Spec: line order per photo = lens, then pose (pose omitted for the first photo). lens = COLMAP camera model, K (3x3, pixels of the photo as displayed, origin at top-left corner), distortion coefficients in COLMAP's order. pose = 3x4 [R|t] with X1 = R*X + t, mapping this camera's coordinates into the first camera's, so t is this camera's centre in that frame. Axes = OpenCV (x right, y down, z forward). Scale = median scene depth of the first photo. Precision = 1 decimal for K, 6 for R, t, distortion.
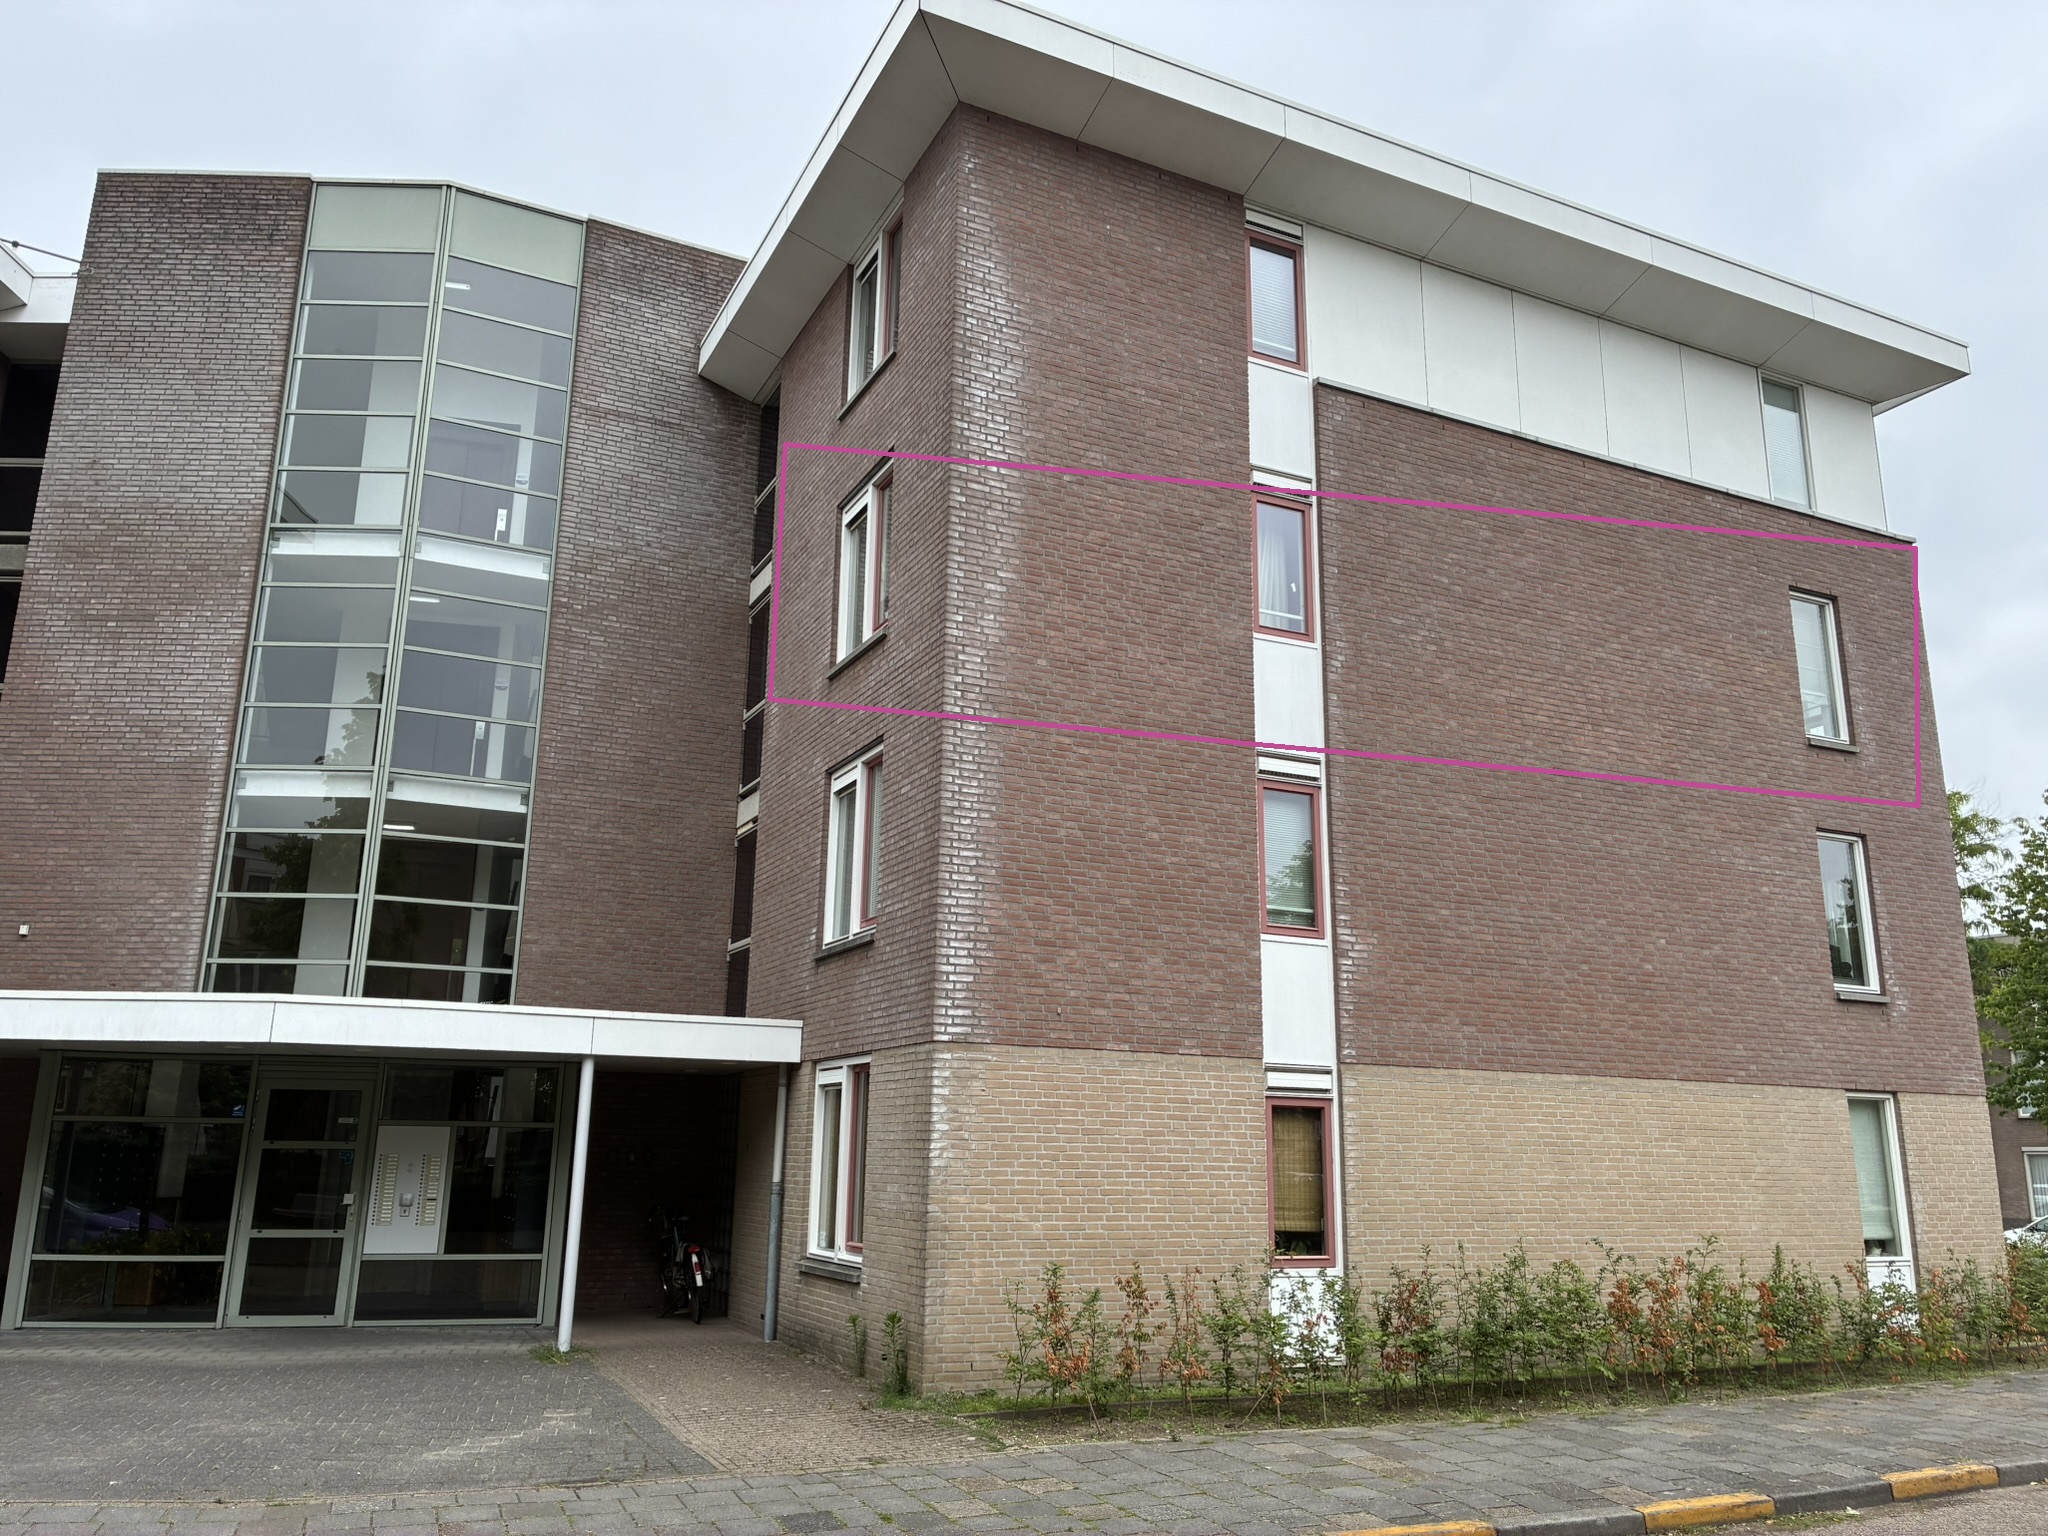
lens RADIAL K [[1545.6, 0, 1024.0], [0, 1545.6, 768.0], [0, 0, 1]] dist [0.034143, -0.009900]
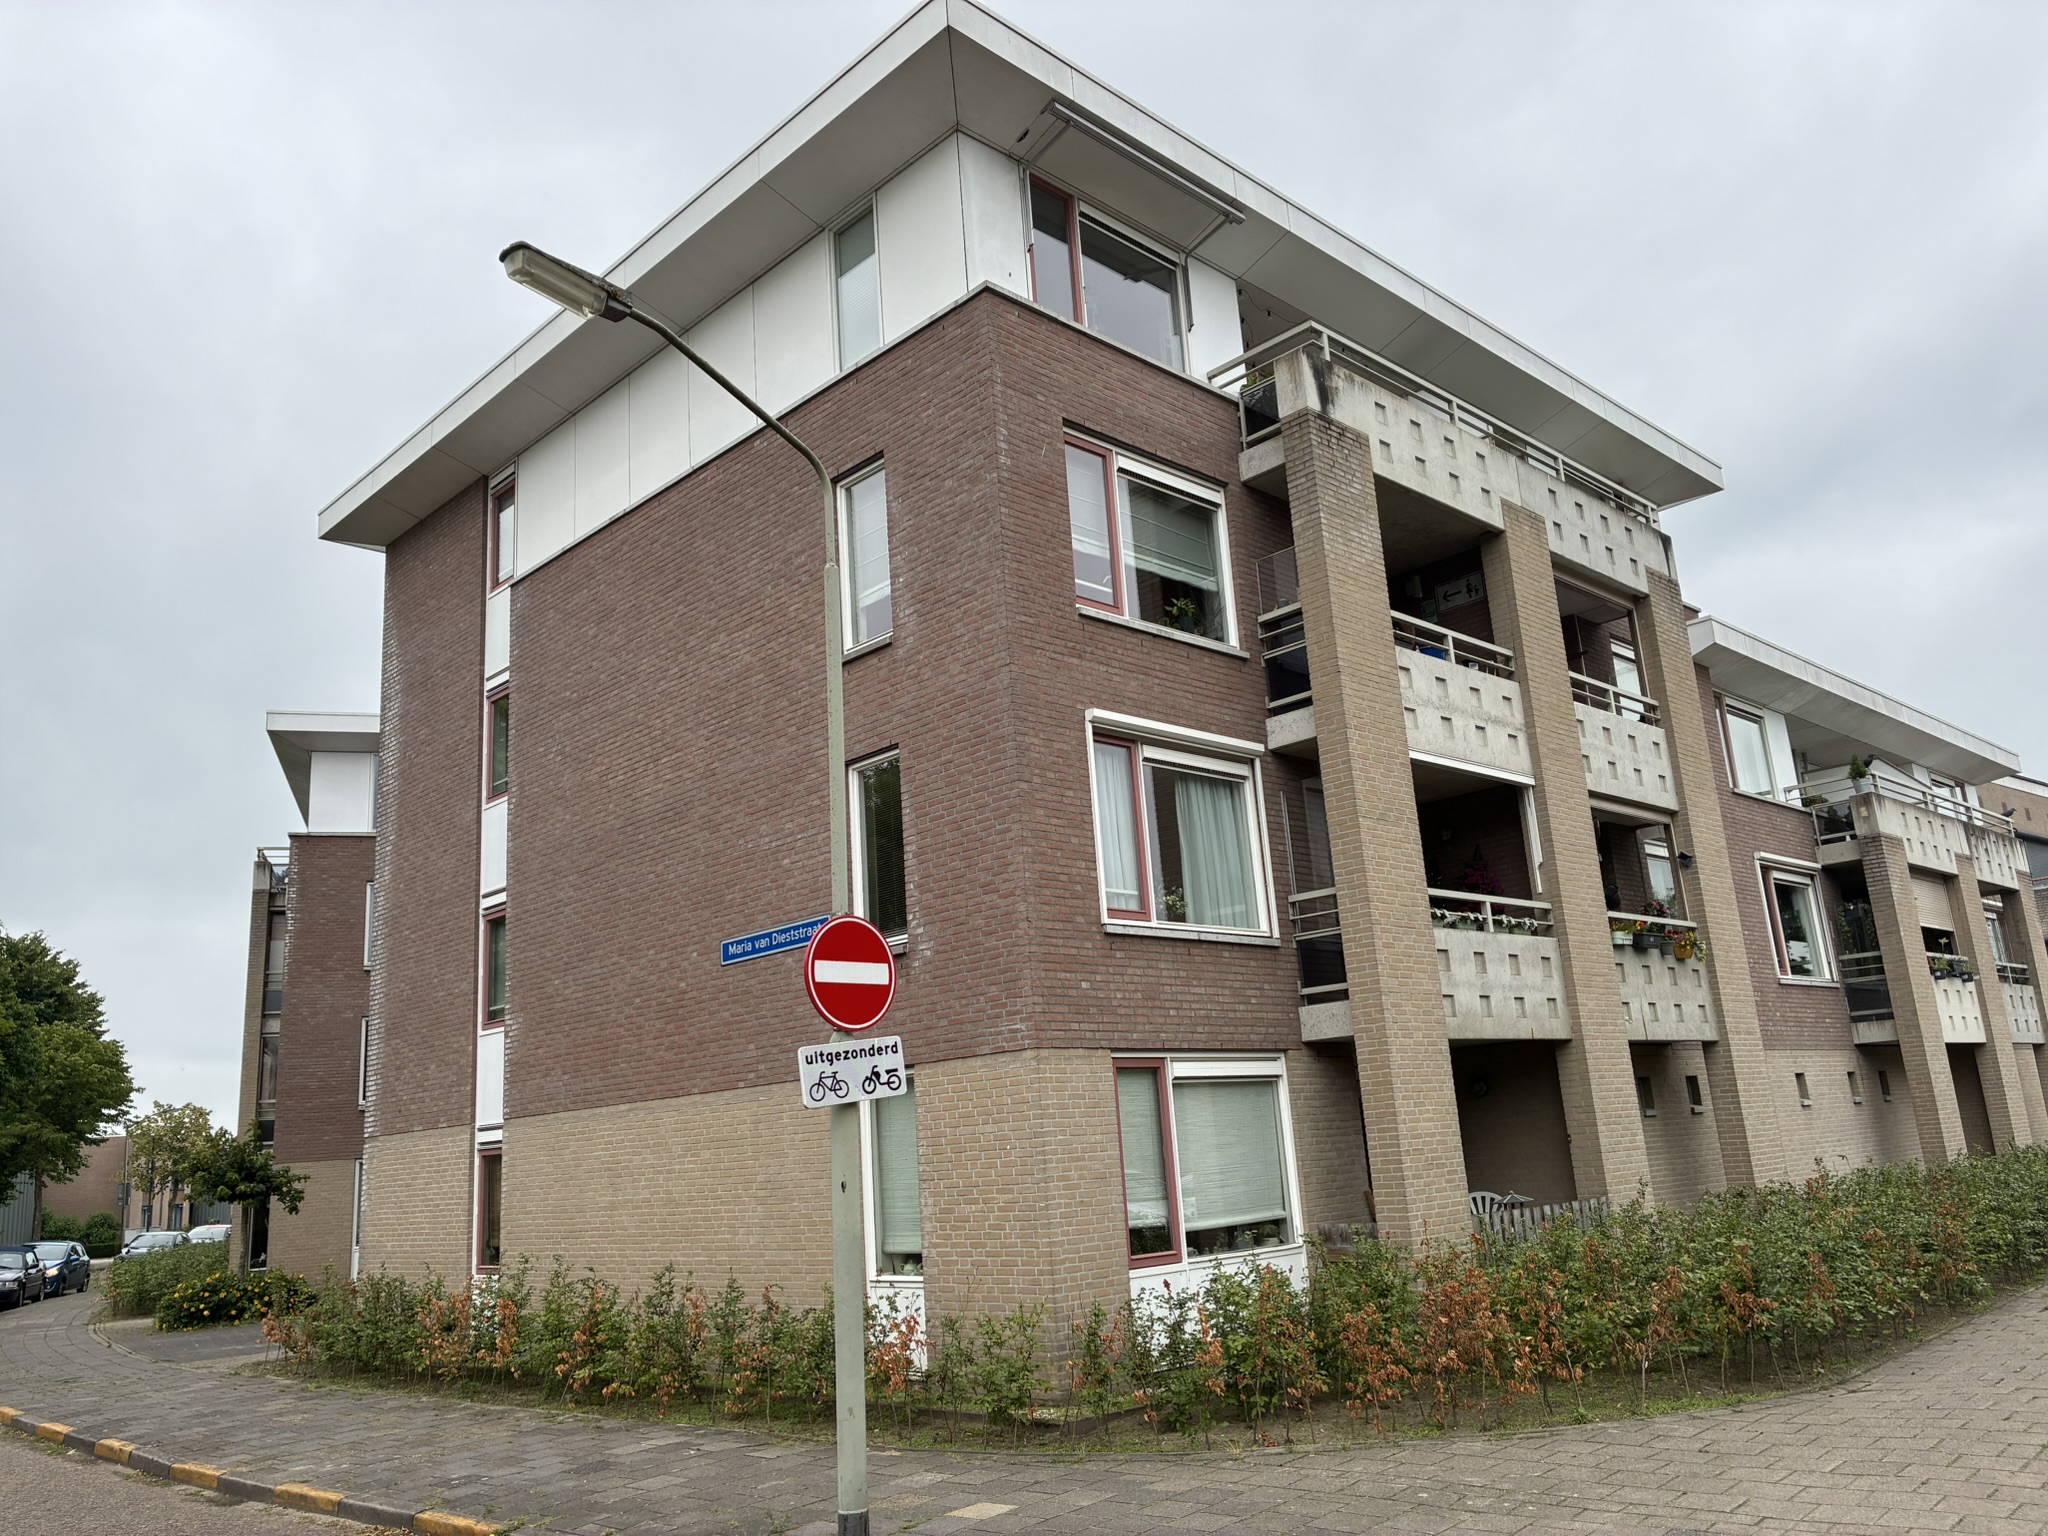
lens RADIAL K [[1545.6, 0, 1024.0], [0, 1545.6, 768.0], [0, 0, 1]] dist [0.034143, -0.009900]
pose [[0.313380, -0.261481, -0.912919, 1.420290], [0.297388, 0.940010, -0.167155, 0.228528], [0.901861, -0.219109, 0.372341, 0.850461]]
